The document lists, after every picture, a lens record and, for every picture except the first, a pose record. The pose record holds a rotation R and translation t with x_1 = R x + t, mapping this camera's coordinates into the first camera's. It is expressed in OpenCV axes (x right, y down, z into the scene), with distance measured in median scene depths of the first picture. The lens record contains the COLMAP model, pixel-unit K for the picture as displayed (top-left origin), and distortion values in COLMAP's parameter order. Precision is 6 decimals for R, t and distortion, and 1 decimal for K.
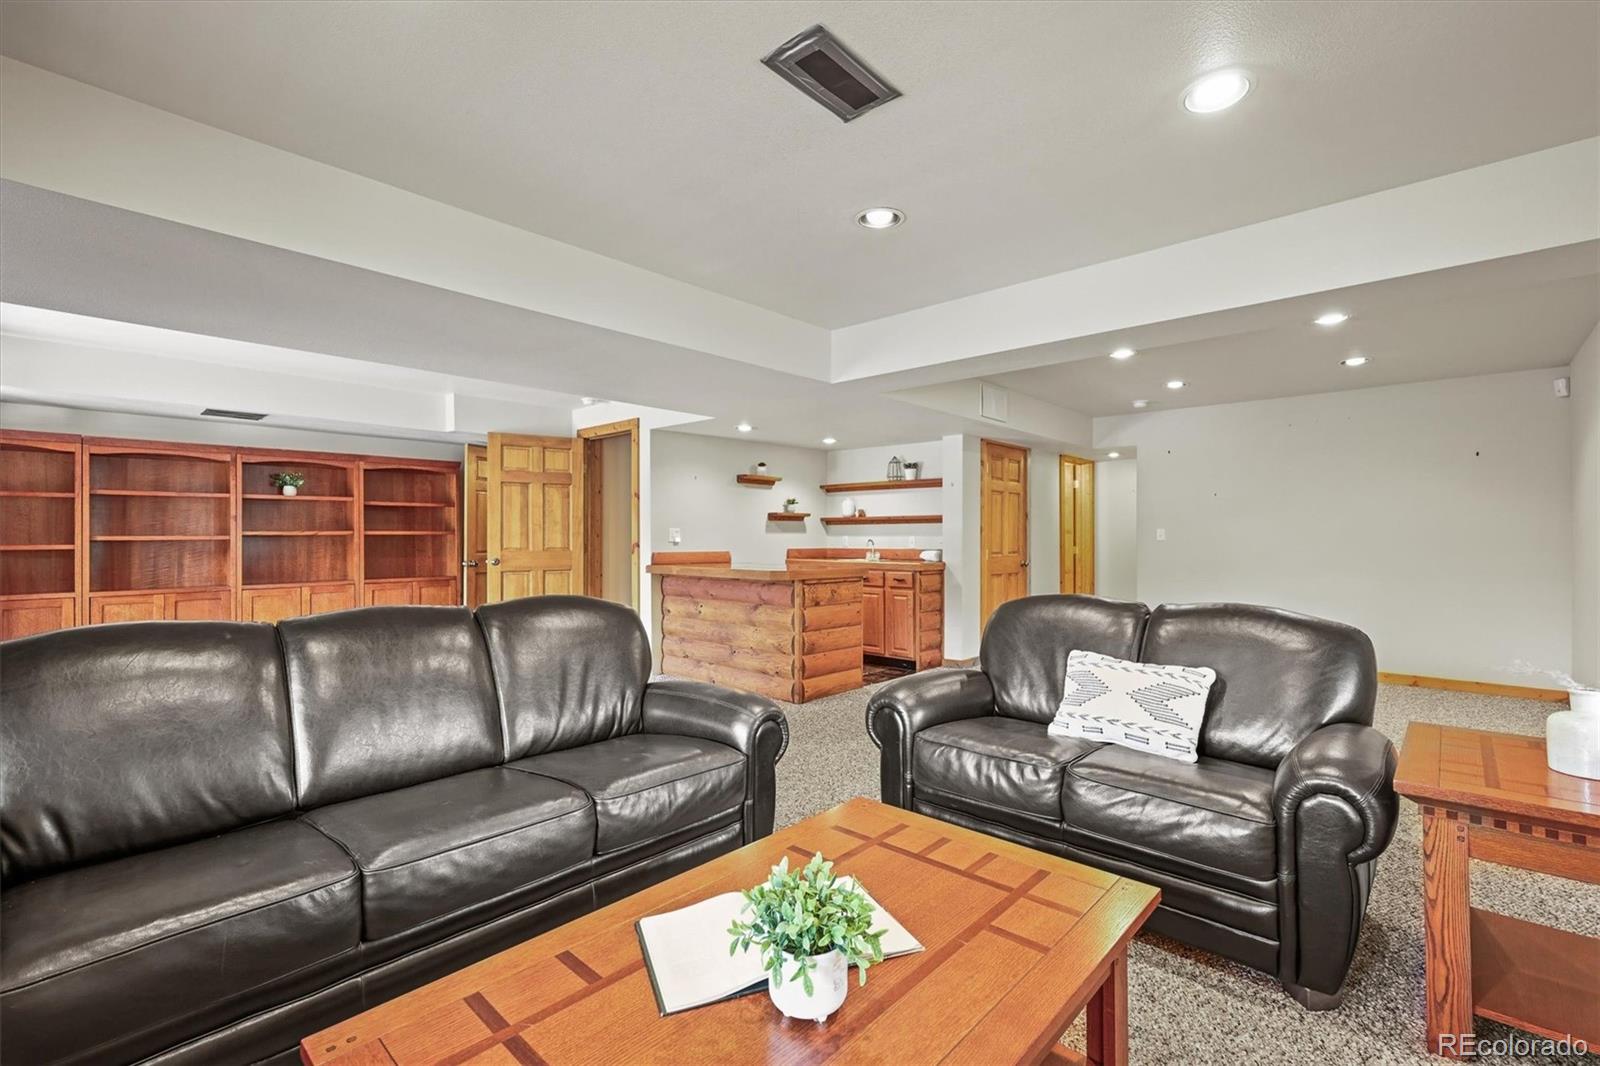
lens RADIAL K [[635.4, 0, 798.4], [0, 635.4, 539.6], [0, 0, 1]] dist [-0.000032, 0.000033]
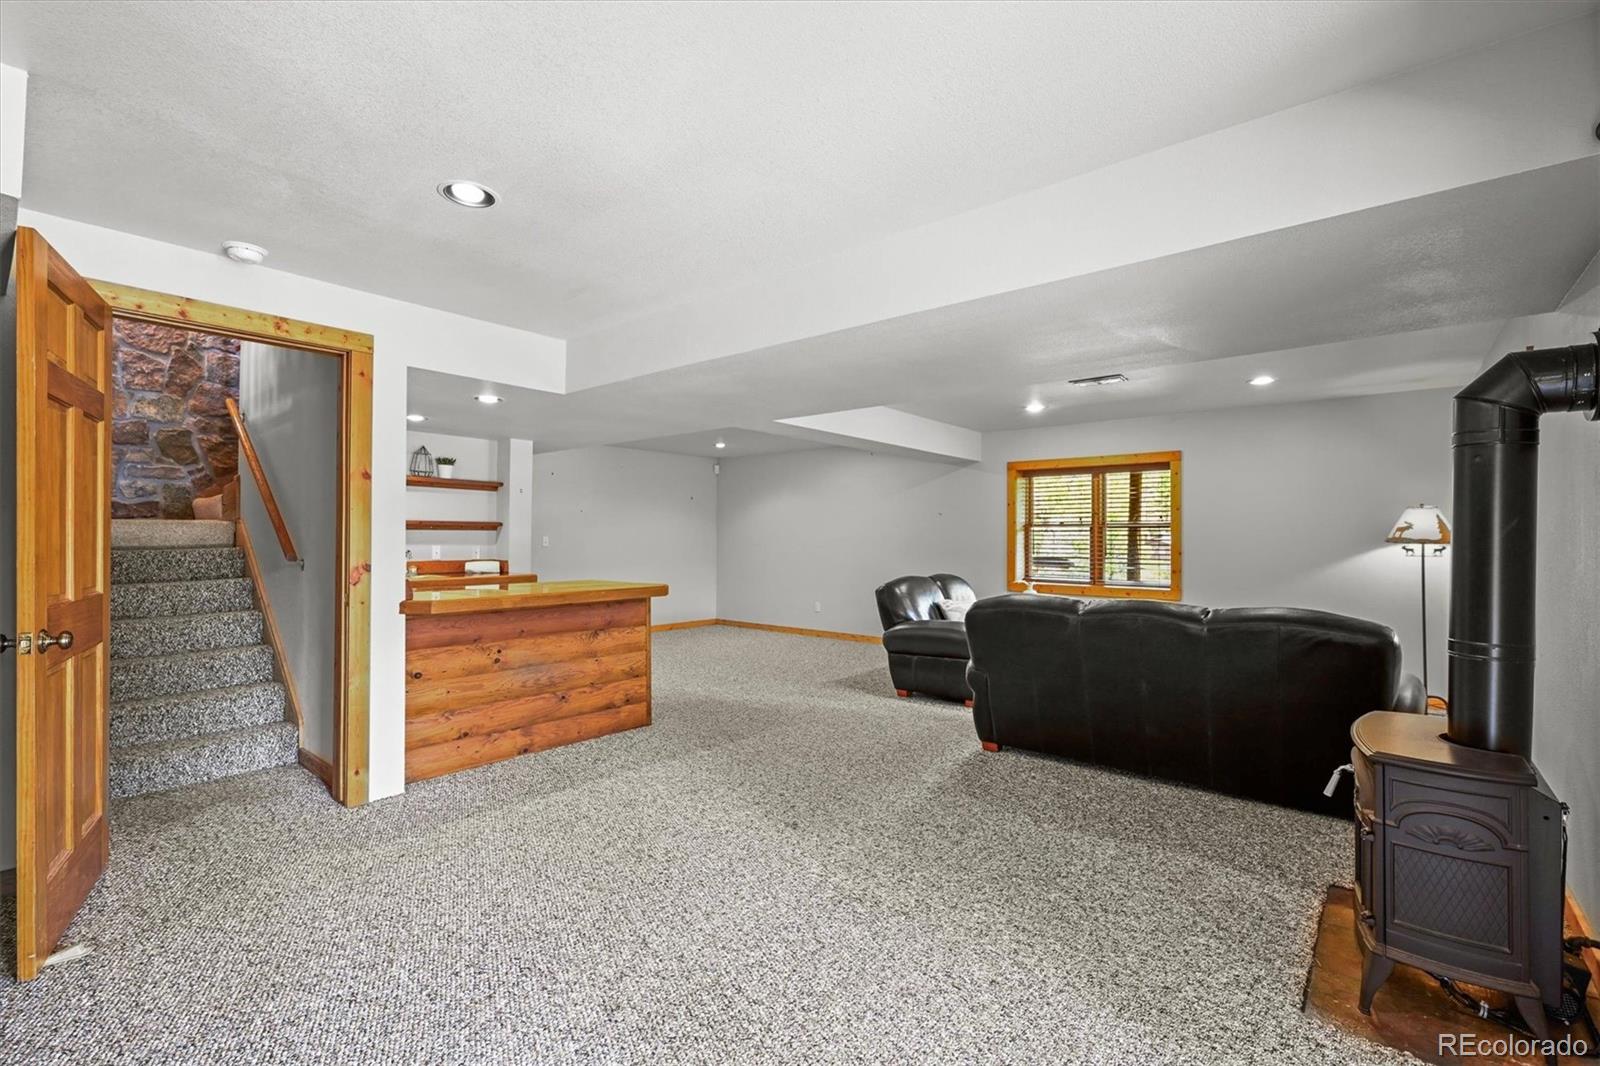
lens RADIAL K [[635.4, 0, 798.4], [0, 635.4, 539.6], [0, 0, 1]] dist [-0.000032, 0.000033]
pose [[0.054844, -0.000912, 0.998495, -0.771990], [-0.000835, 0.999999, 0.000959, -0.016463], [-0.998495, -0.000887, 0.054843, 0.597010]]
